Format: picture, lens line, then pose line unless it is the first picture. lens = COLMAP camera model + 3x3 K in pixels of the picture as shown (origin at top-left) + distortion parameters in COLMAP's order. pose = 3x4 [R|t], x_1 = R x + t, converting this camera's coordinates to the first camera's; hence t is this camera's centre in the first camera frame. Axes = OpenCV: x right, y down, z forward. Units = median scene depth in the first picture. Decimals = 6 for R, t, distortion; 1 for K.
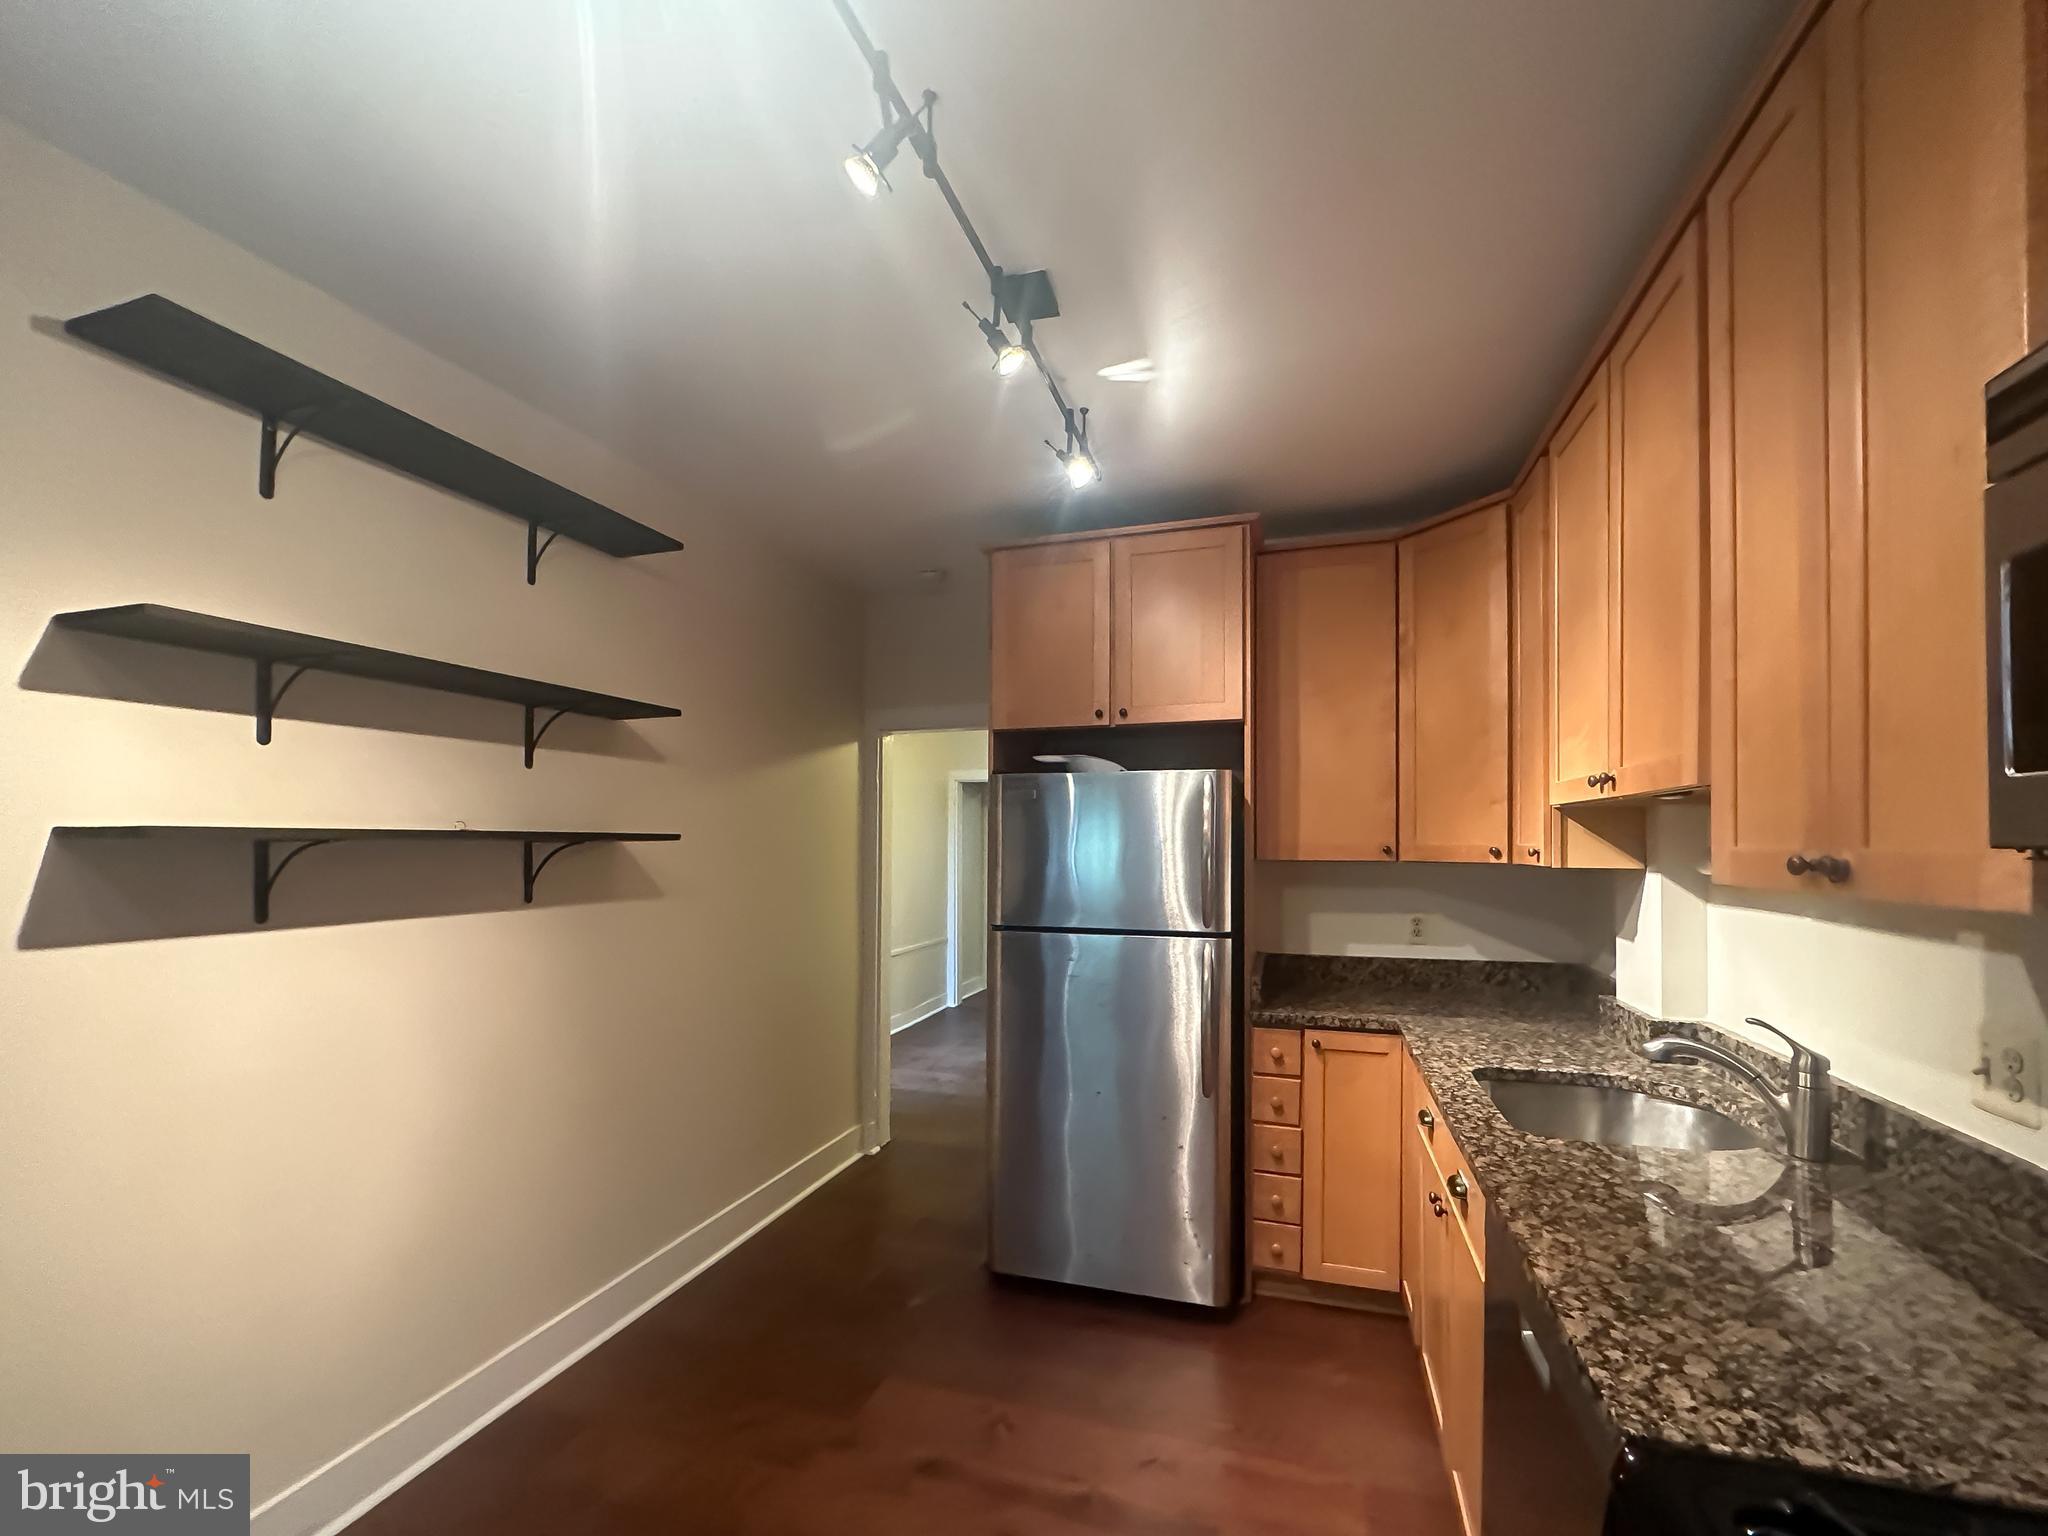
lens RADIAL K [[828.5, 0, 1053.9], [0, 828.5, 831.4], [0, 0, 1]] dist [0.000850, -0.000364]
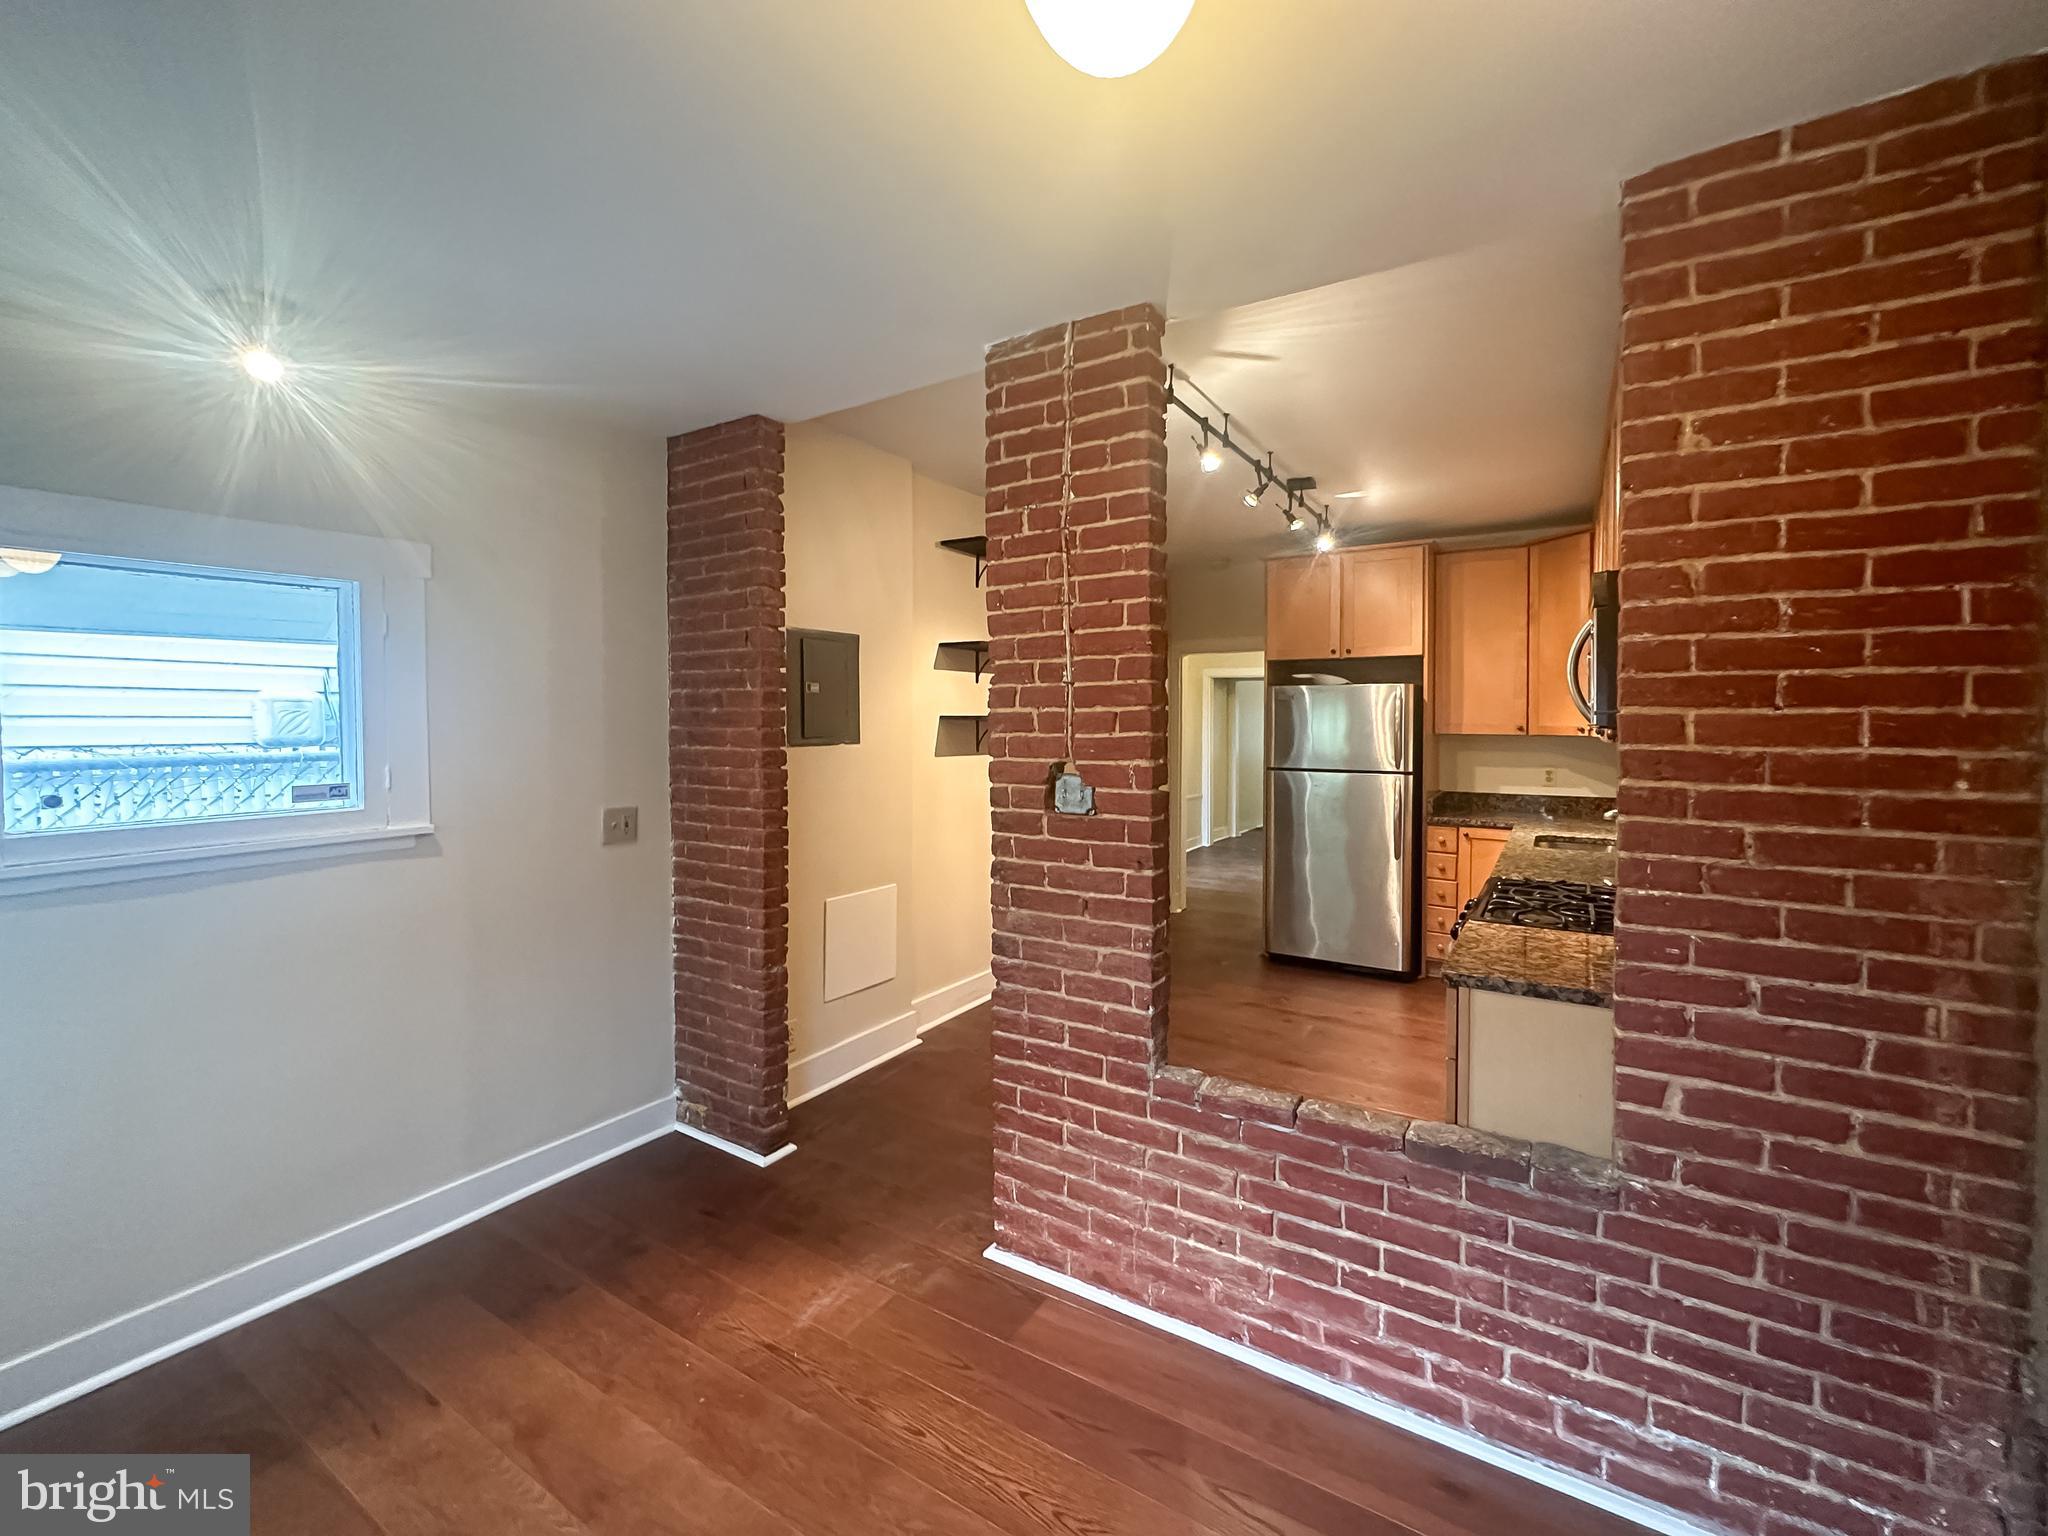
lens RADIAL K [[828.5, 0, 957.2], [0, 828.5, 730.2], [0, 0, 1]] dist [0.000850, -0.000364]
pose [[0.938103, 0.005206, -0.346317, -0.099559], [0.001037, 0.999840, 0.017839, -0.004813], [0.346354, -0.017094, 0.937948, -1.075055]]
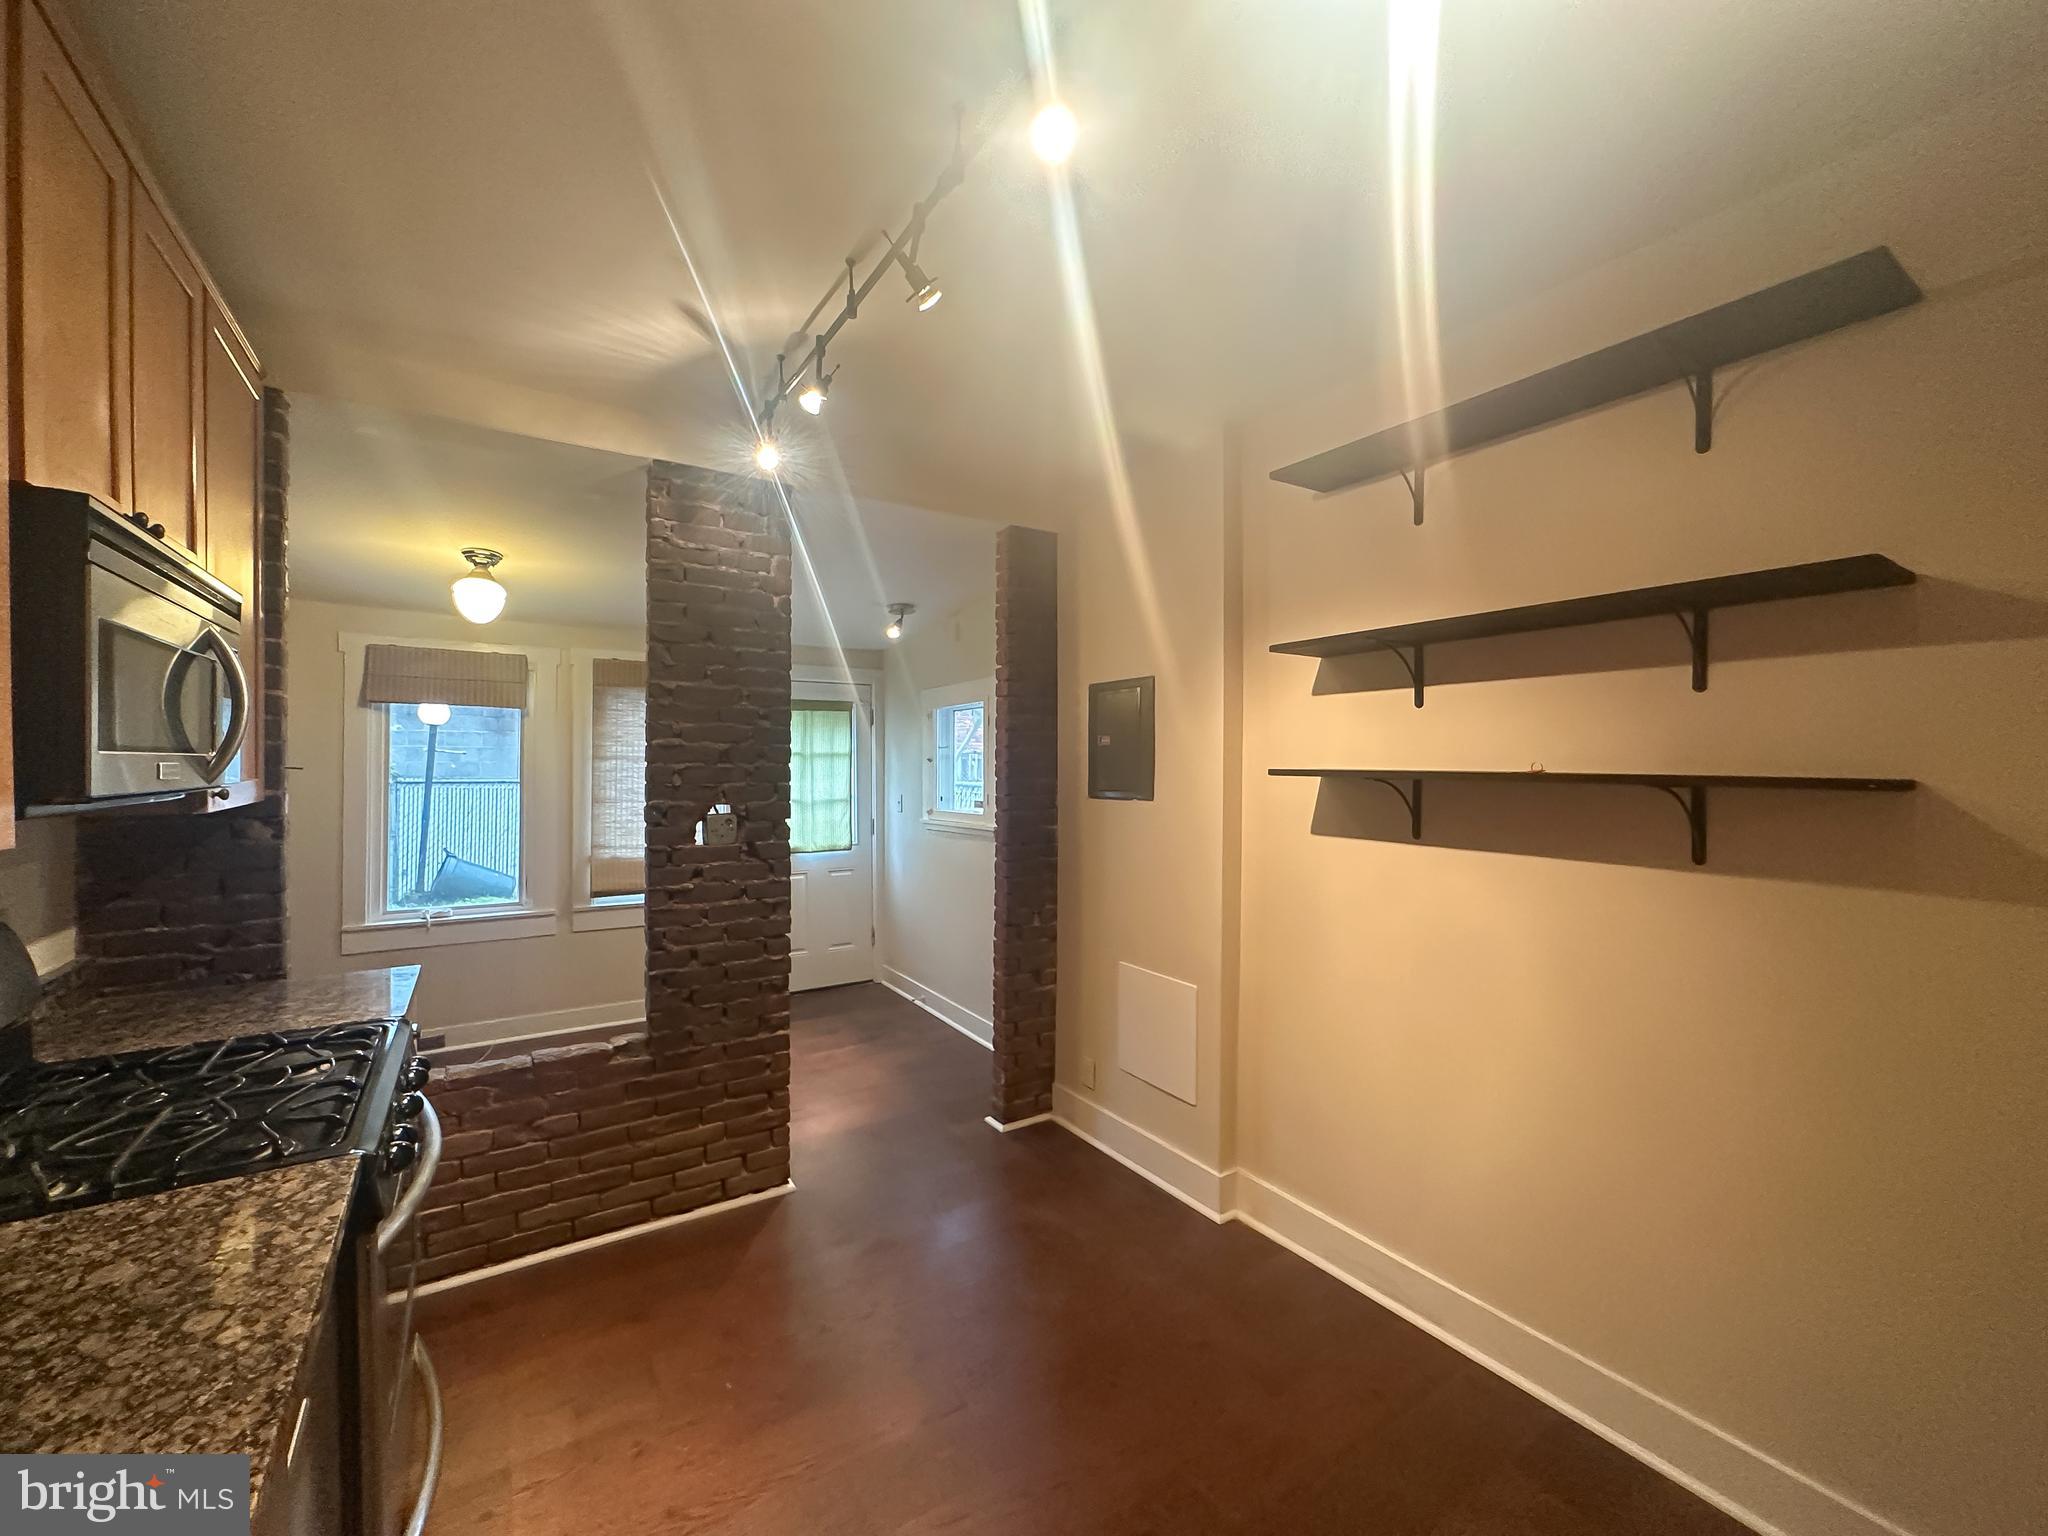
lens RADIAL K [[828.5, 0, 1037.3], [0, 828.5, 770.0], [0, 0, 1]] dist [0.000850, -0.000364]
pose [[-0.638815, 0.008251, -0.769316, 0.319399], [0.006310, 0.999965, 0.005485, -0.009776], [0.769334, -0.001350, -0.638845, 0.902435]]
